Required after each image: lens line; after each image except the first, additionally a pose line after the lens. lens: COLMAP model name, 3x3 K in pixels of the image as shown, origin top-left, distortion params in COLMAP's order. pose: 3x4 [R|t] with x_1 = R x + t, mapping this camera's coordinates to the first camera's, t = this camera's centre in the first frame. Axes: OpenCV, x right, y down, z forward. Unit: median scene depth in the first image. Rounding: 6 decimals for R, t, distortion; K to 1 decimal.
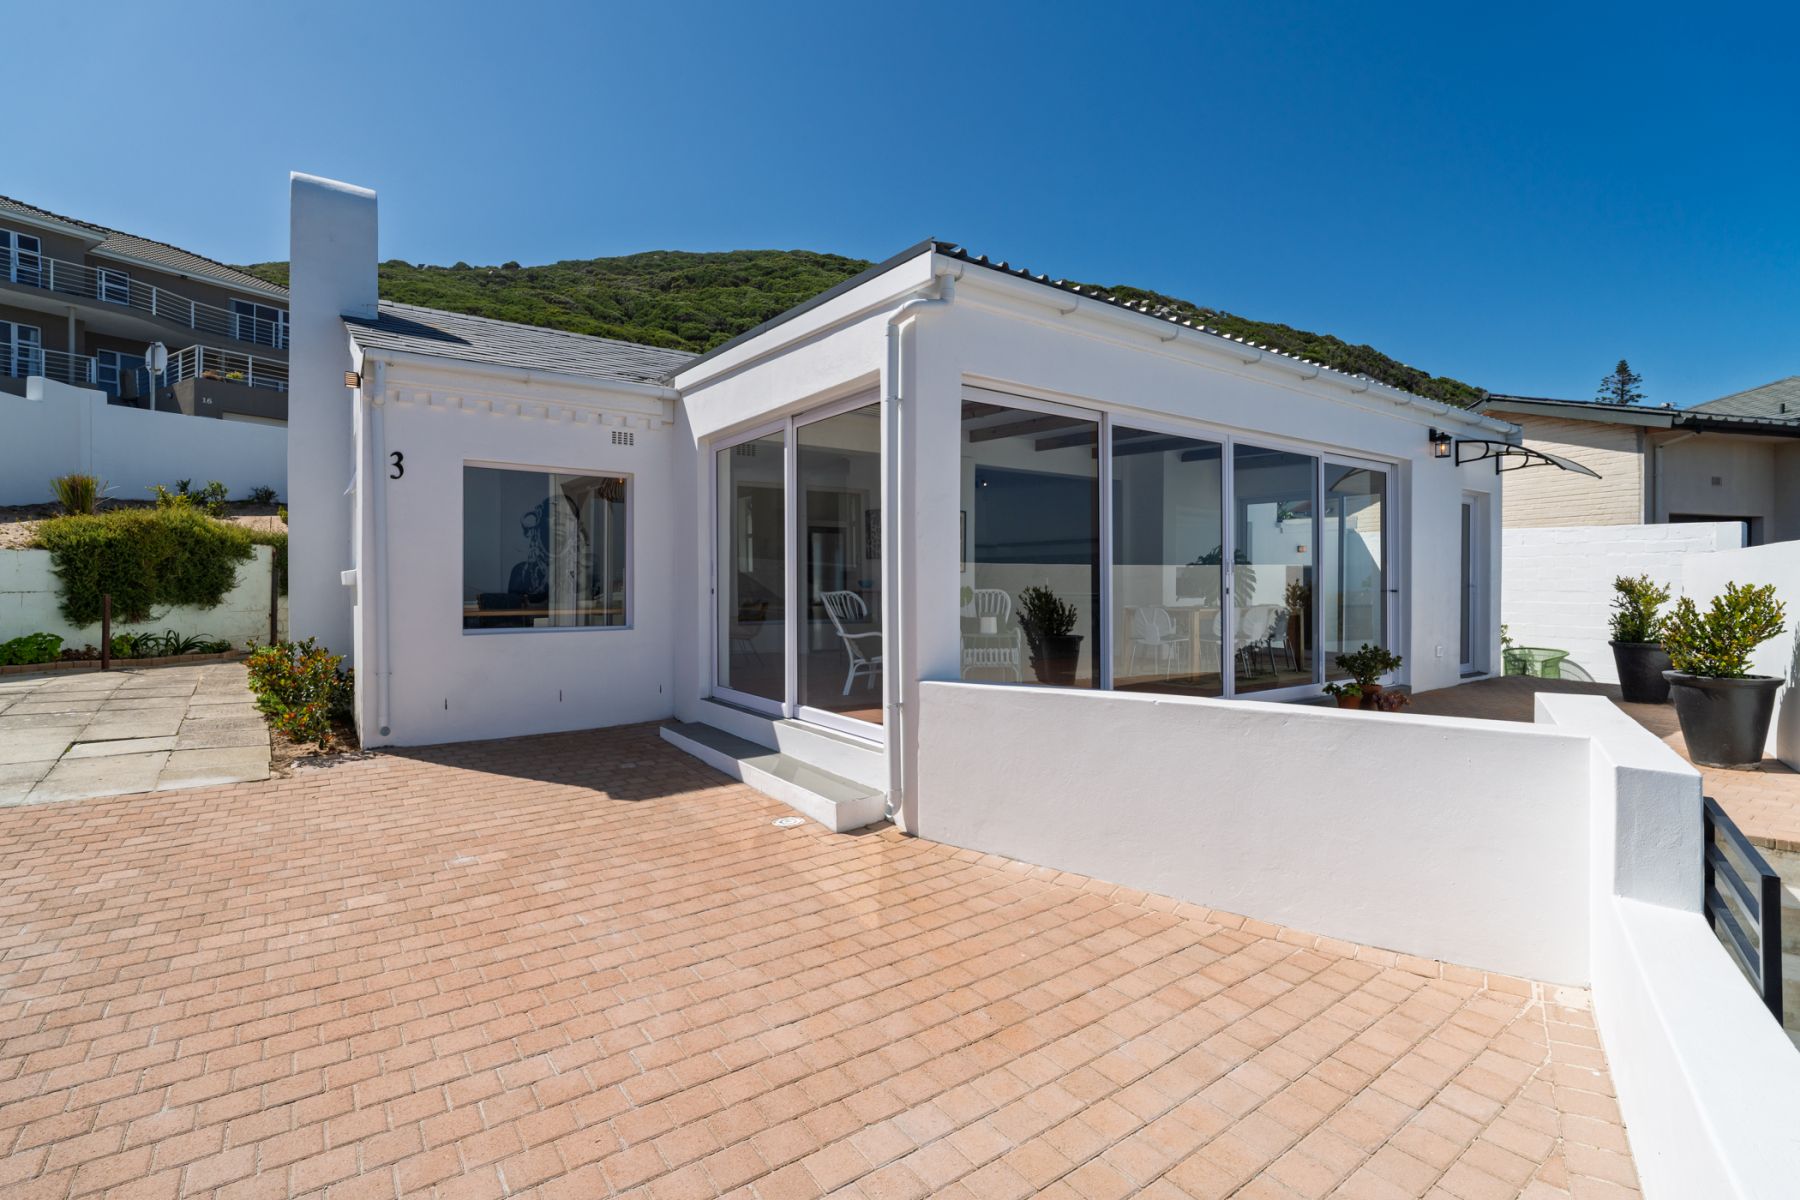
lens RADIAL K [[840.8, 0, 873.6], [0, 840.8, 581.3], [0, 0, 1]] dist [-0.017339, 0.008286]
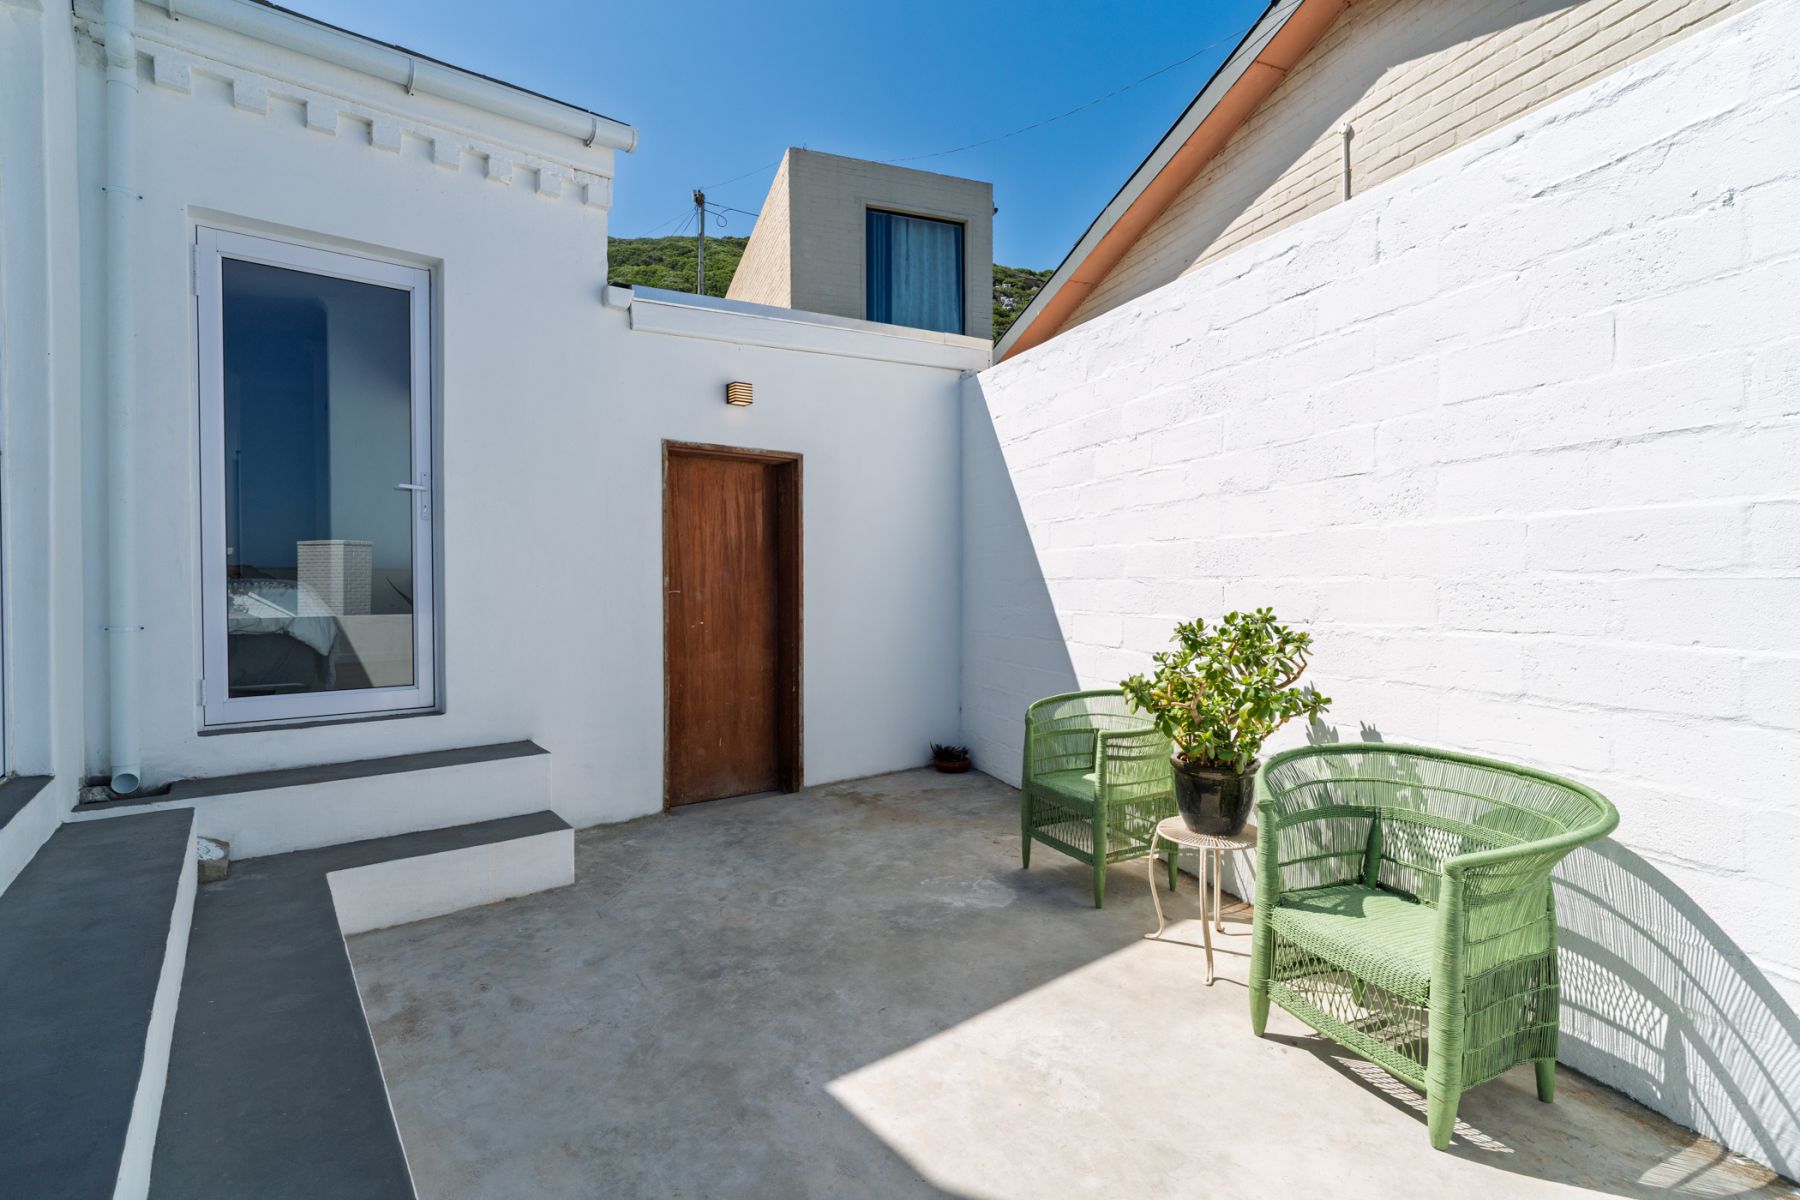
lens RADIAL K [[840.8, 0, 870.6], [0, 840.8, 603.1], [0, 0, 1]] dist [-0.017339, 0.008286]
pose [[0.998564, -0.002253, 0.053532, 0.798824], [0.000914, 0.999687, 0.025014, 0.049751], [-0.053571, -0.024930, 0.998253, 0.995385]]
